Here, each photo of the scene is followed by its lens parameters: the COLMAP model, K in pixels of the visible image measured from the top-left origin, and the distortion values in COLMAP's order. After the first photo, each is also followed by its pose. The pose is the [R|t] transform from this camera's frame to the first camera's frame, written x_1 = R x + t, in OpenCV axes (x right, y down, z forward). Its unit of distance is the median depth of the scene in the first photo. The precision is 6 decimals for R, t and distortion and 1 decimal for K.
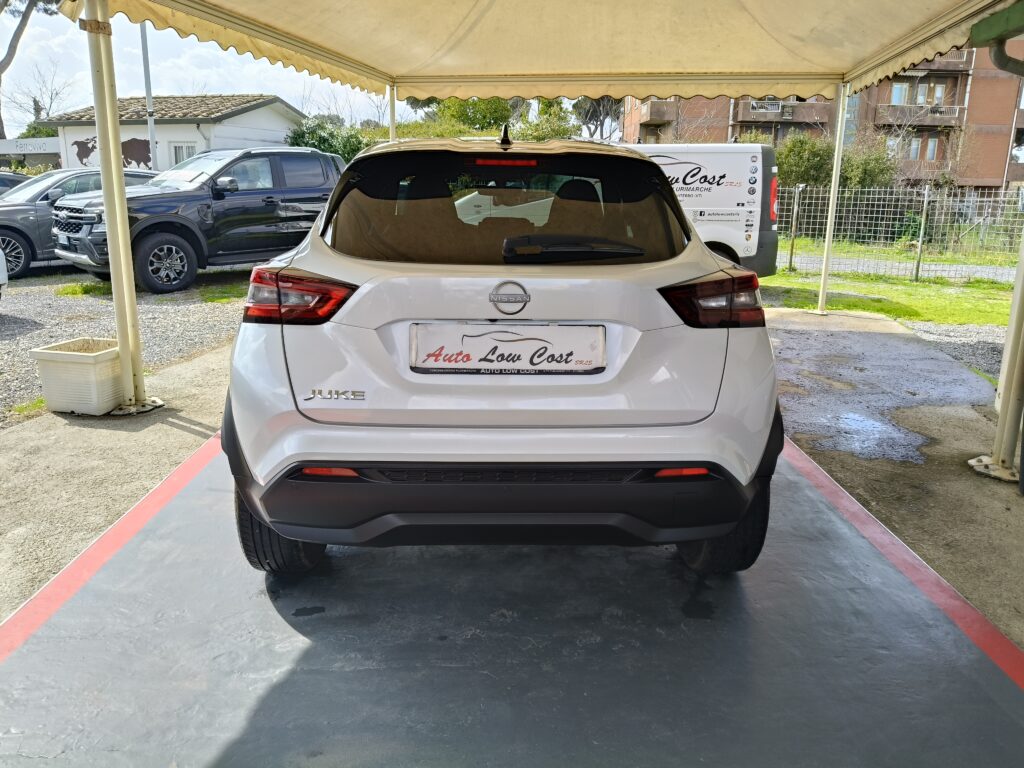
lens RADIAL K [[774.5, 0, 518.8], [0, 774.5, 382.2], [0, 0, 1]] dist [-0.003030, -0.017321]
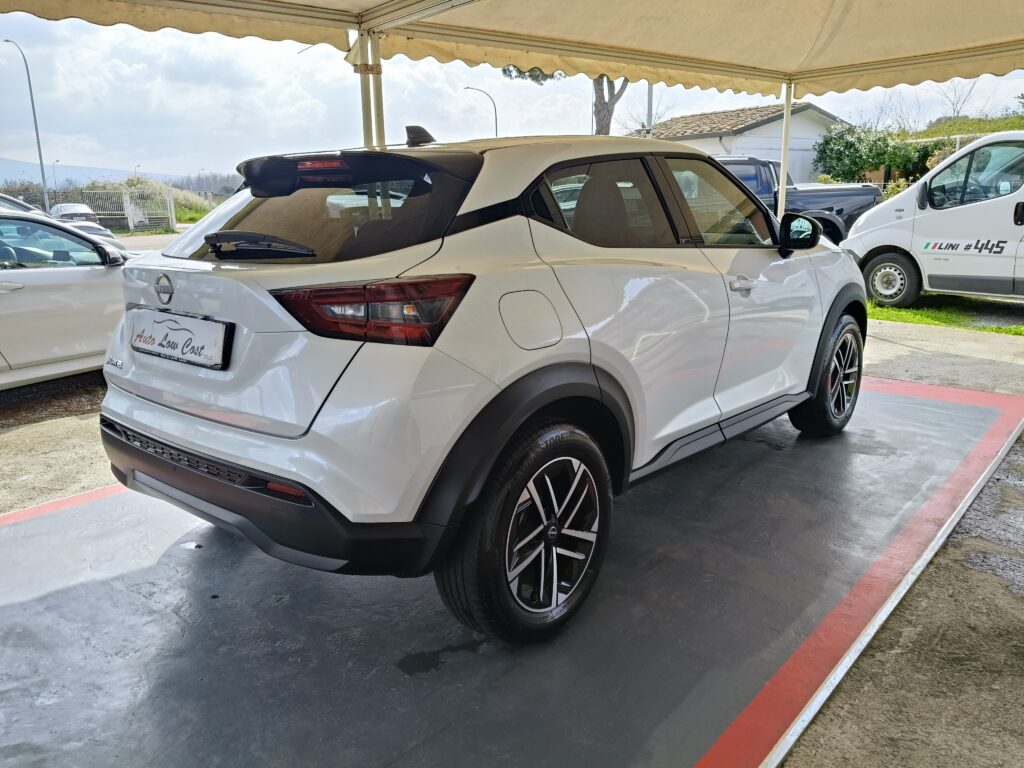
lens RADIAL K [[774.5, 0, 514.8], [0, 774.5, 384.1], [0, 0, 1]] dist [-0.003030, -0.017321]
pose [[0.757122, 0.132065, -0.639785, 0.267907], [-0.138751, 0.989517, 0.040059, -0.022310], [0.638369, 0.058441, 0.767509, 0.121093]]
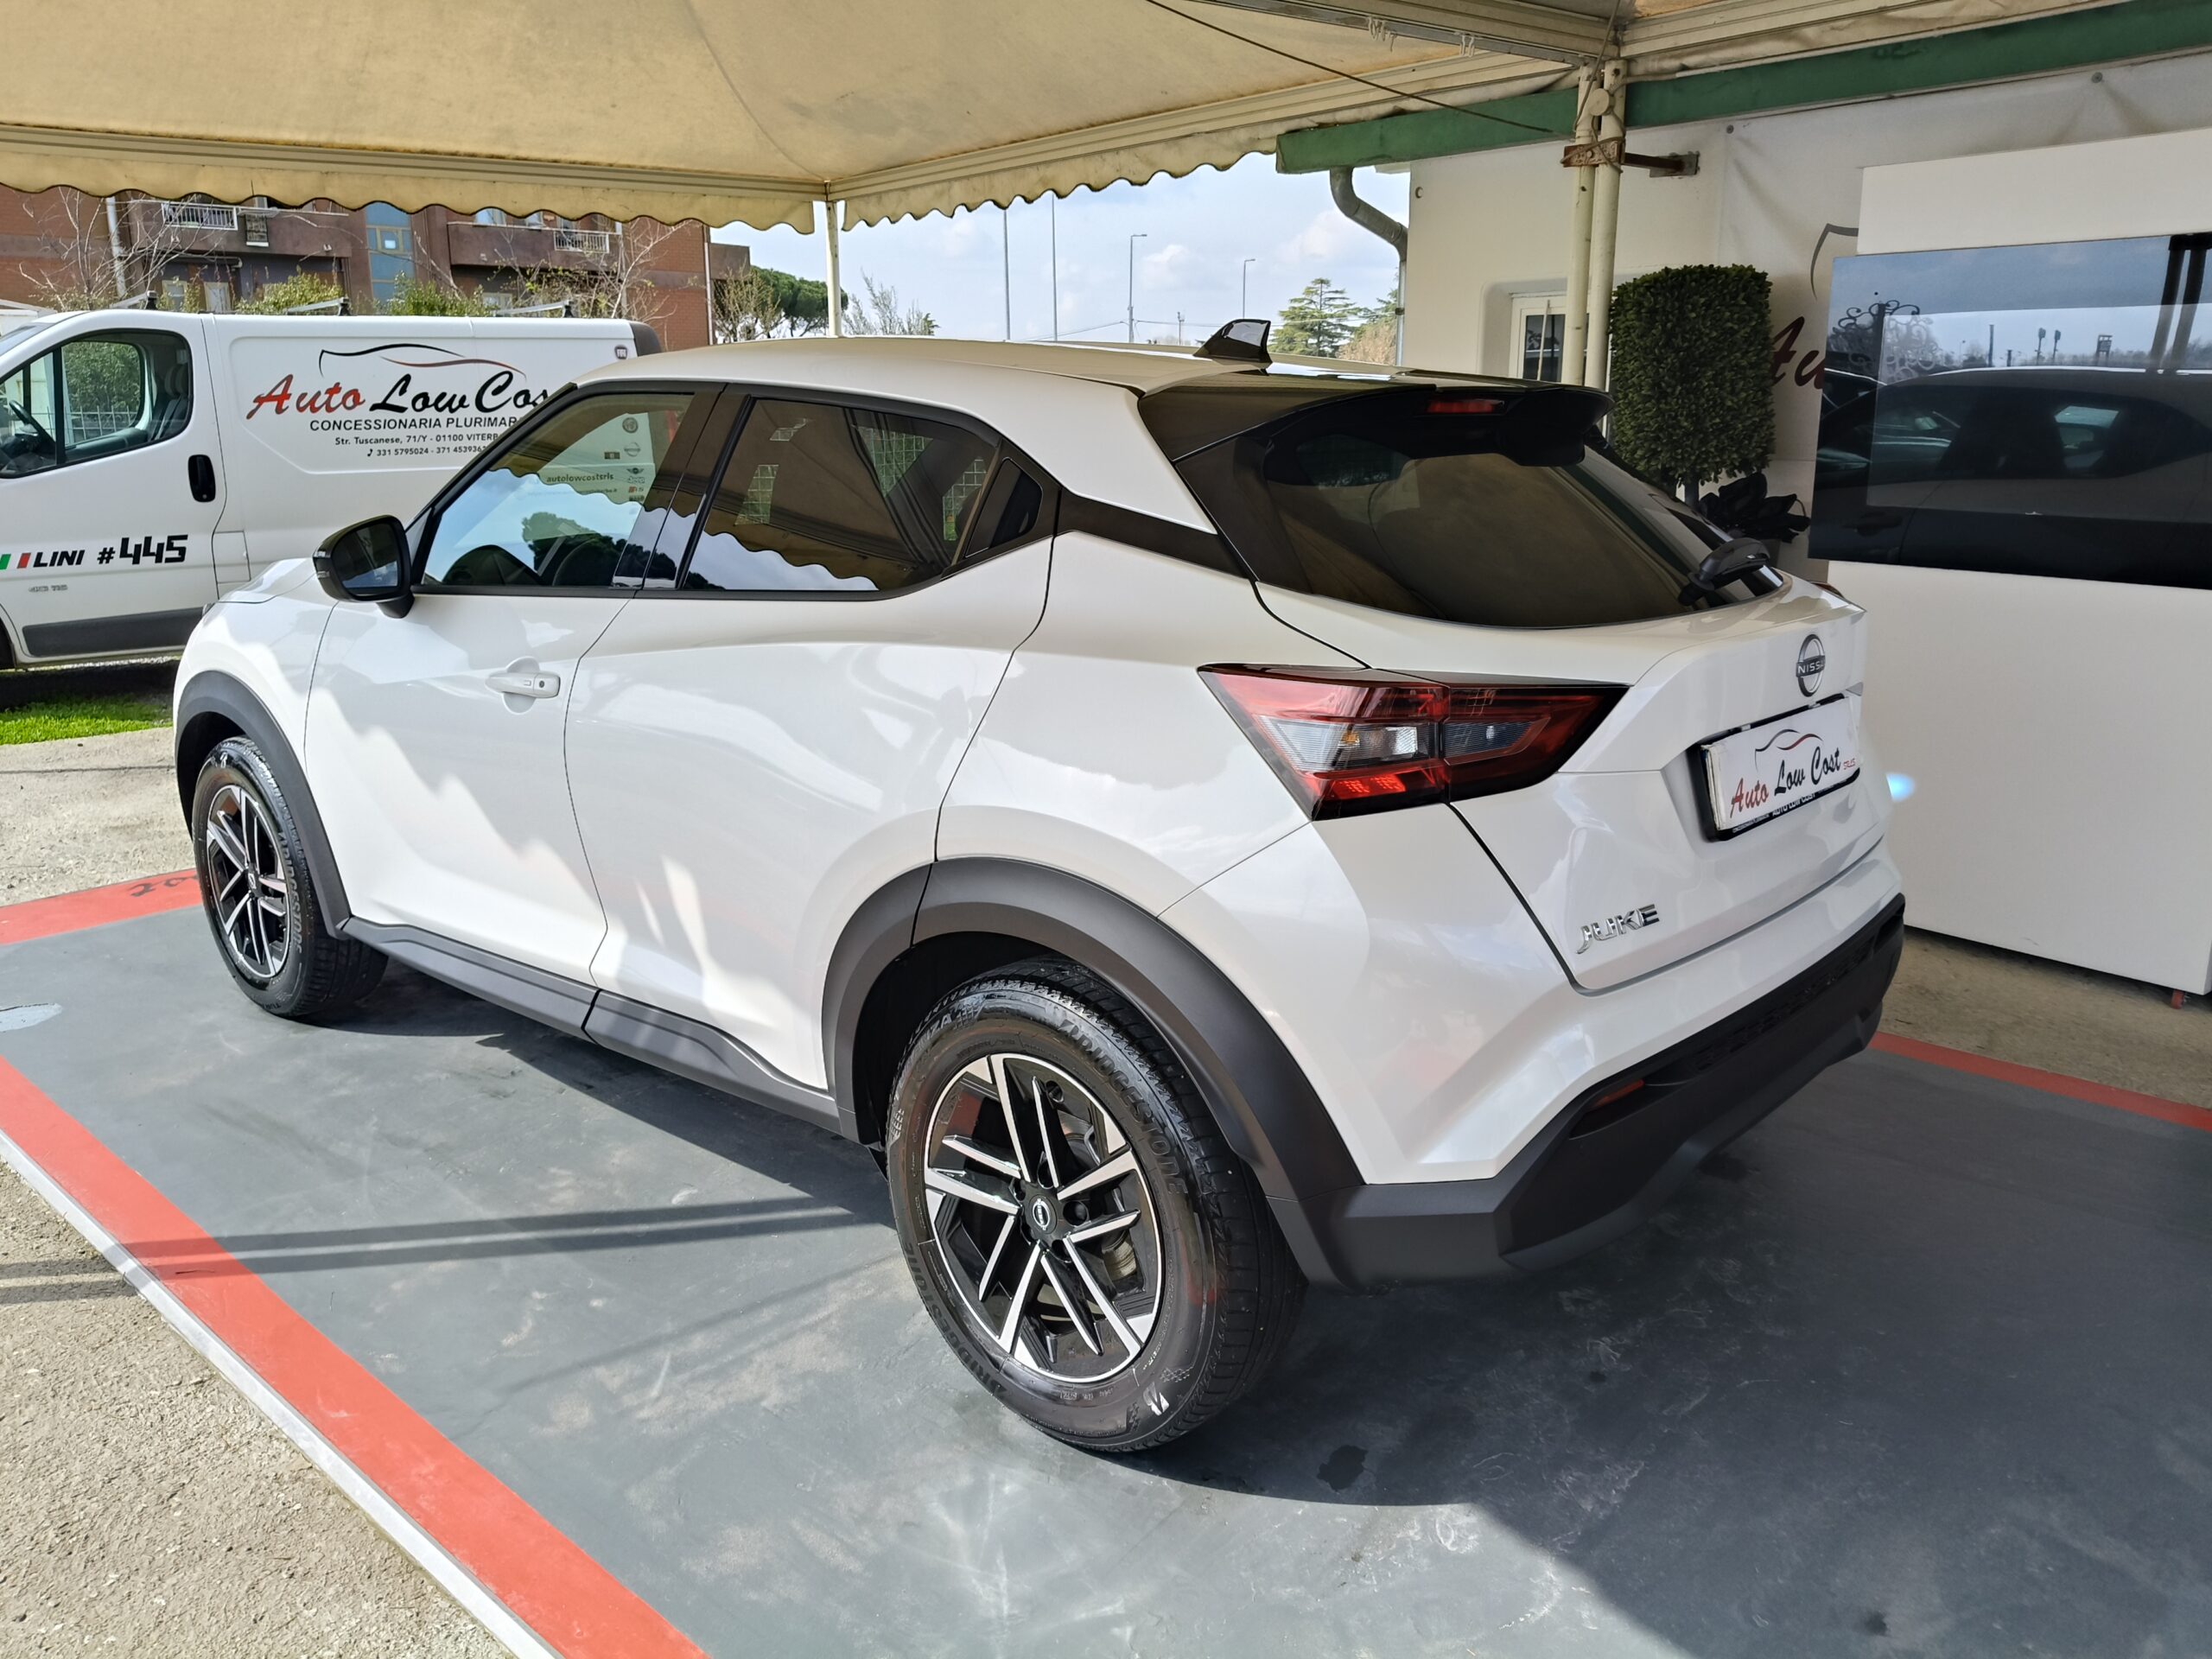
lens RADIAL K [[1673.1, 0, 1123.8], [0, 1673.1, 832.9], [0, 0, 1]] dist [-0.003030, -0.017321]
pose [[0.700574, -0.197282, 0.685766, -0.289384], [0.192122, 0.977684, 0.084991, -0.046373], [-0.687230, 0.072208, 0.722842, 0.123712]]
